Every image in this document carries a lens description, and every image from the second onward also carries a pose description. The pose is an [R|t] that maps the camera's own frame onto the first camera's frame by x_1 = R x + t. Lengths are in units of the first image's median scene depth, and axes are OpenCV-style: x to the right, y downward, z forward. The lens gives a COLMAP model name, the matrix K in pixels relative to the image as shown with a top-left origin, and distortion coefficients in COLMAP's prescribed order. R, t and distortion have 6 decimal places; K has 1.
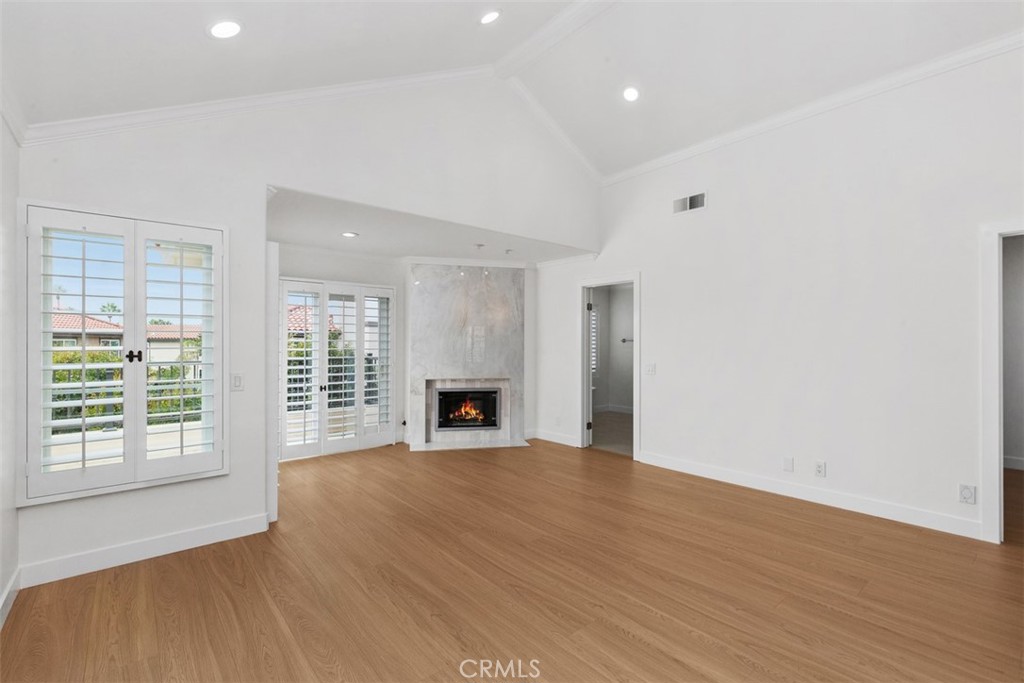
lens RADIAL K [[464.9, 0, 491.4], [0, 464.9, 340.9], [0, 0, 1]] dist [0.001240, -0.001009]
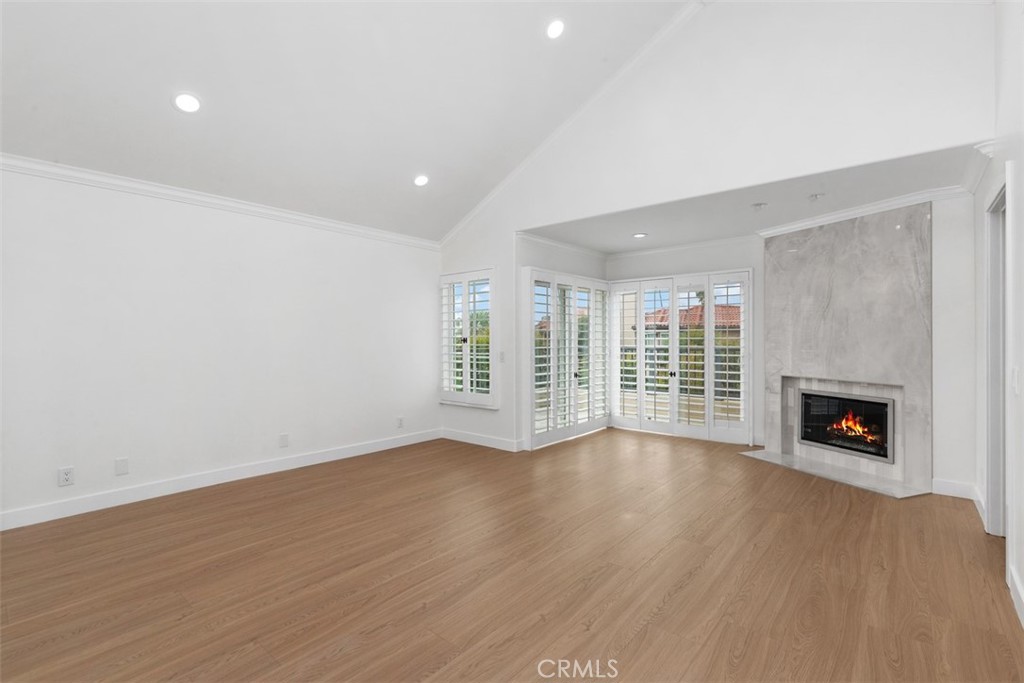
lens RADIAL K [[464.9, 0, 512.4], [0, 464.9, 336.2], [0, 0, 1]] dist [0.001240, -0.001009]
pose [[0.177125, -0.008587, -0.984151, 0.564523], [0.010524, 0.999921, -0.006831, 0.013905], [0.984132, -0.009147, 0.177202, 0.380305]]
